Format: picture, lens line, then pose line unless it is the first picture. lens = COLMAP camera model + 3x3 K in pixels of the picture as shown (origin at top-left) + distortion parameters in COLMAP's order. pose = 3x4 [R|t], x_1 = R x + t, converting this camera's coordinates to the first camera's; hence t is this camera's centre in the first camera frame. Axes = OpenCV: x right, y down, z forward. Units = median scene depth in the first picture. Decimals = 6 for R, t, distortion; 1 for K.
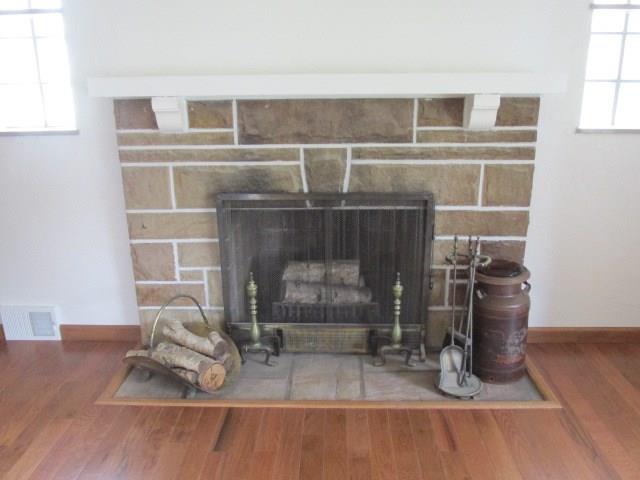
lens RADIAL K [[529.4, 0, 320.0], [0, 529.4, 240.0], [0, 0, 1]] dist [-0.038079, 0.005423]
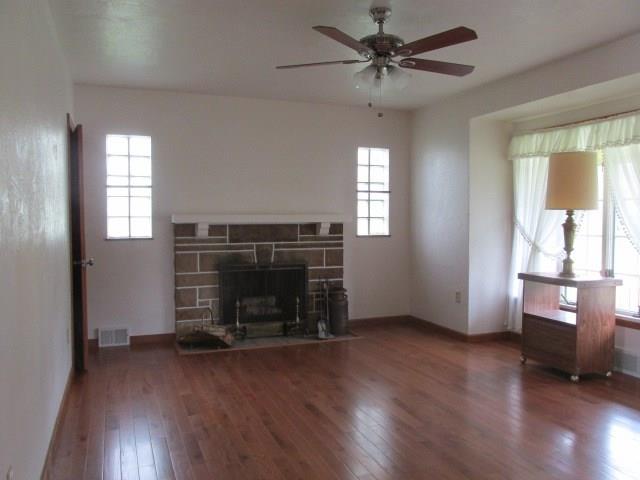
lens RADIAL K [[529.4, 0, 320.0], [0, 529.4, 240.0], [0, 0, 1]] dist [-0.038079, 0.005423]
pose [[0.919320, -0.009613, 0.393392, -0.702256], [0.102344, 0.971140, -0.215438, 0.353361], [-0.379968, 0.238318, 0.893772, -1.257014]]
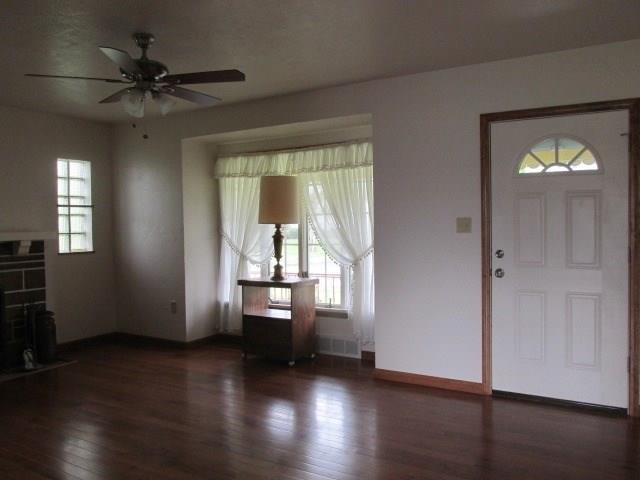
lens RADIAL K [[529.4, 0, 320.0], [0, 529.4, 240.0], [0, 0, 1]] dist [-0.038079, 0.005423]
pose [[0.492441, -0.027421, 0.869914, -1.006874], [0.254143, 0.960473, -0.113590, 0.306673], [-0.832414, 0.277018, 0.479946, -1.163674]]
